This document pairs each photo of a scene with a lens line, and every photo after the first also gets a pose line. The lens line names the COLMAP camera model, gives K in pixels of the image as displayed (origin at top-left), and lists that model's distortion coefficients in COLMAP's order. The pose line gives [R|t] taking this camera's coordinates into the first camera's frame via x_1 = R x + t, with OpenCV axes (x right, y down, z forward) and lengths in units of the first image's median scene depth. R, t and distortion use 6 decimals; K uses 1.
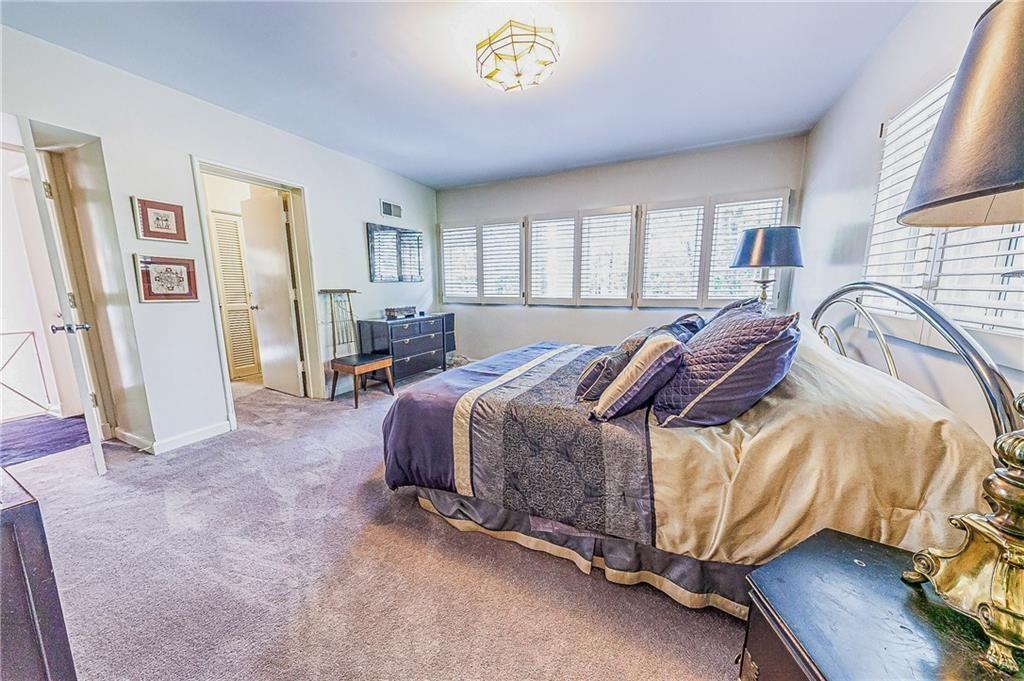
lens RADIAL K [[346.8, 0, 504.7], [0, 346.8, 343.8], [0, 0, 1]] dist [-0.000573, -0.000239]
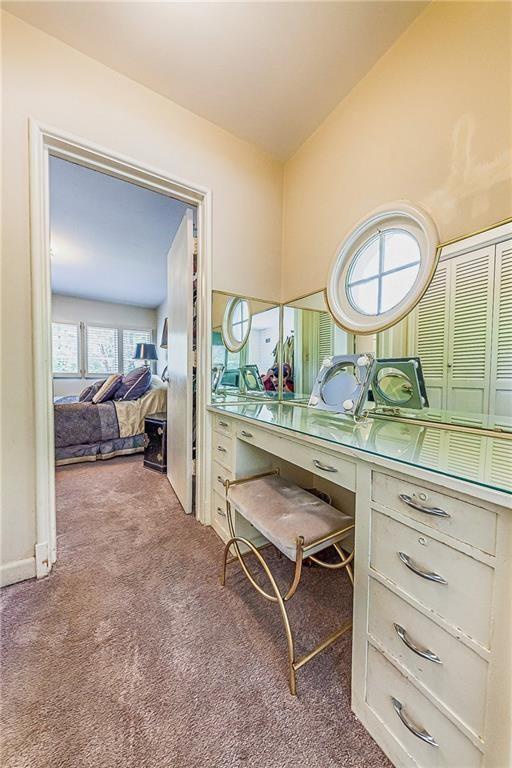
lens RADIAL K [[260.1, 0, 258.2], [0, 260.1, 385.6], [0, 0, 1]] dist [-0.000573, -0.000239]
pose [[0.521142, -0.010901, 0.853401, -0.704751], [0.122601, 0.990504, -0.062216, 0.304701], [-0.844619, 0.137051, 0.517529, -1.040757]]
